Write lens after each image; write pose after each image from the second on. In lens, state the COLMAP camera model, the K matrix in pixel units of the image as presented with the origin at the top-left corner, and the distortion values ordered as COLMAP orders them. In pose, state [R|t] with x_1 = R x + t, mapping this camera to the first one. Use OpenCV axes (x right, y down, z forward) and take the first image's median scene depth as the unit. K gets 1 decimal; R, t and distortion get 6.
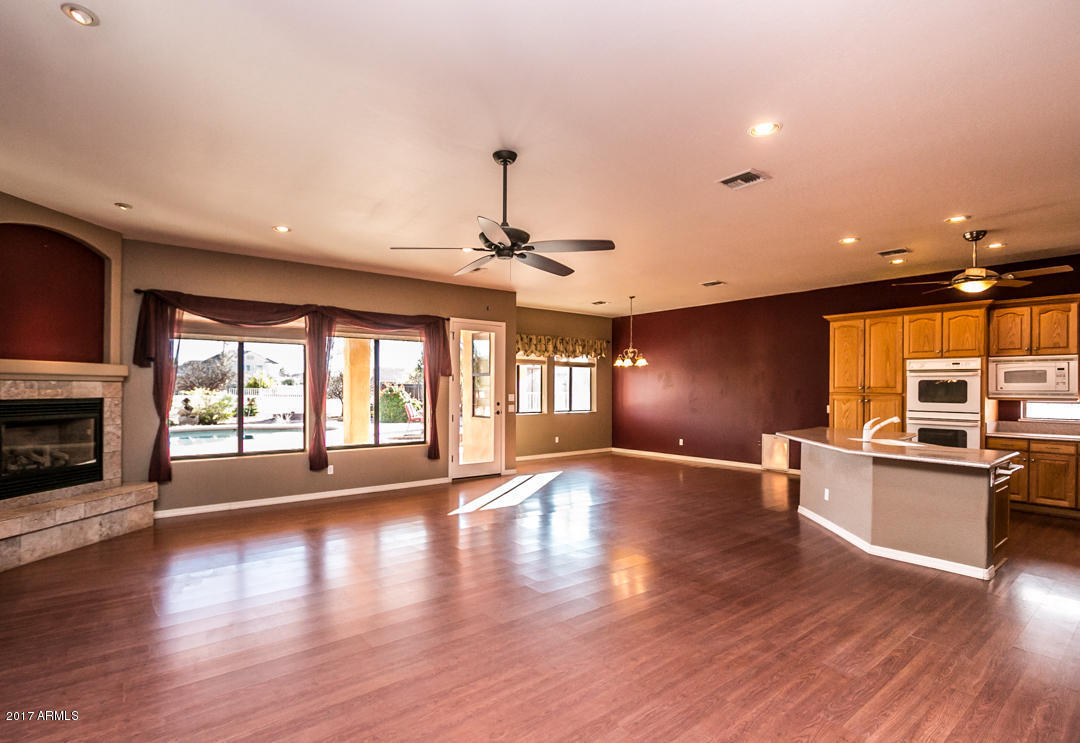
lens RADIAL K [[523.0, 0, 510.5], [0, 523.0, 389.8], [0, 0, 1]] dist [-0.002237, -0.000171]
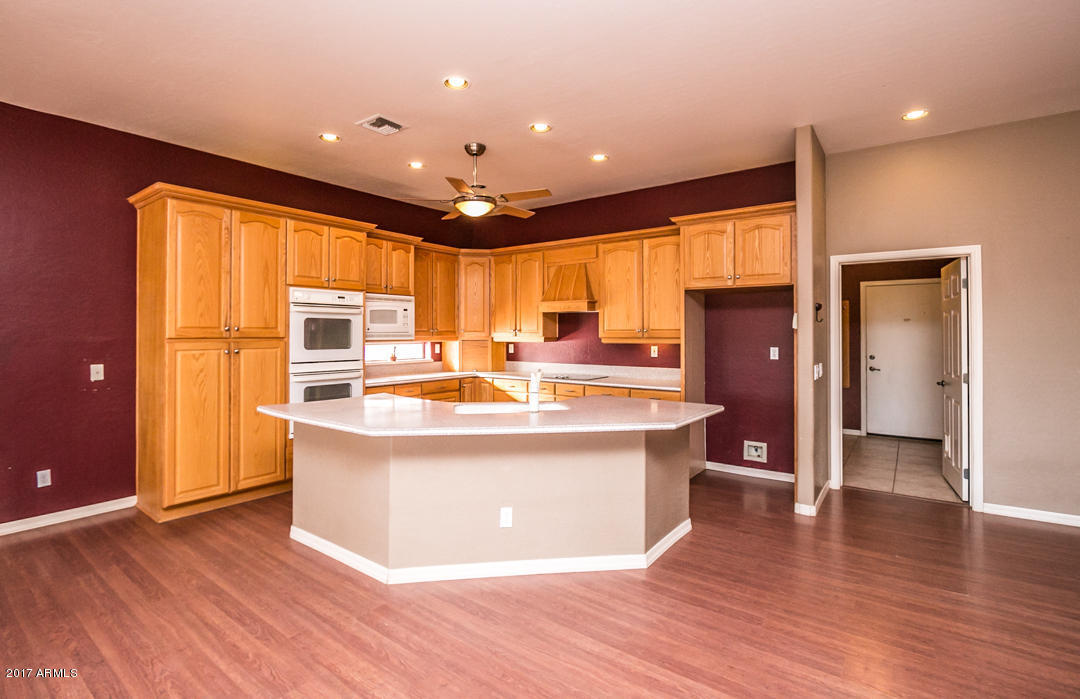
lens RADIAL K [[520.7, 0, 515.7], [0, 520.7, 326.6], [0, 0, 1]] dist [-0.000393, -0.000080]
pose [[-0.261412, 0.007982, 0.965194, 0.038119], [0.006043, 0.999960, -0.006633, -0.000432], [-0.965208, 0.004099, -0.261450, 0.756191]]
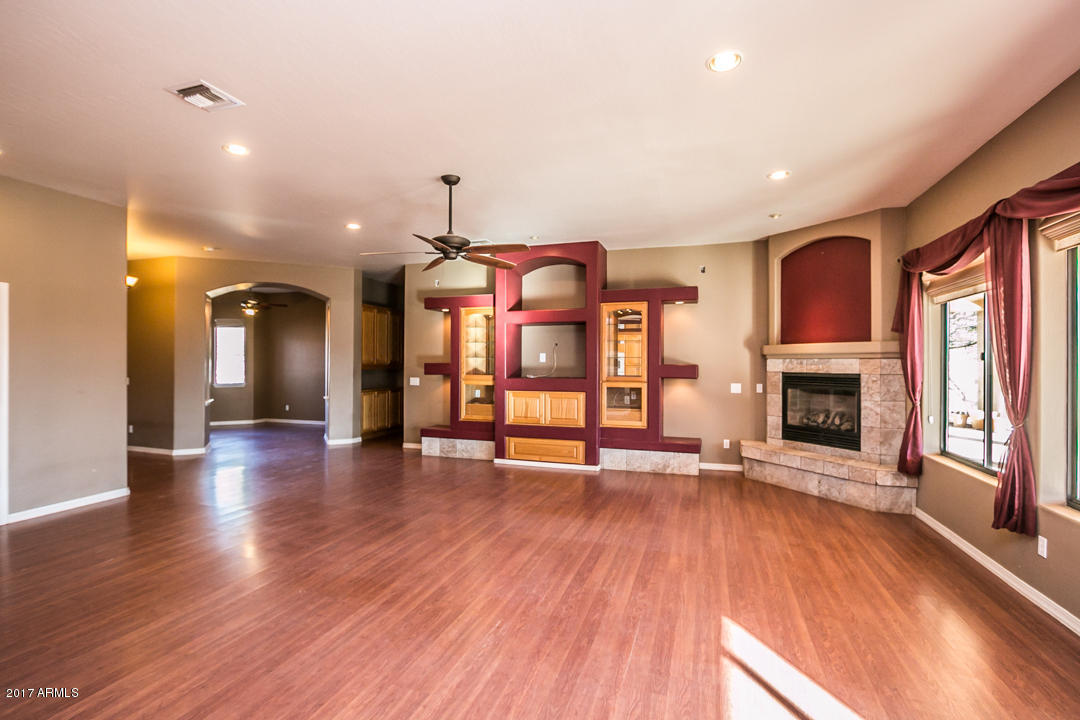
lens RADIAL K [[514.0, 0, 540.0], [0, 514.0, 360.0], [0, 0, 1]] dist [-0.003394, -0.000401]
pose [[-0.812087, -0.003698, -0.583524, 0.241918], [-0.005979, 0.999980, 0.001985, -0.007629], [0.583505, 0.005101, -0.812093, 0.976564]]
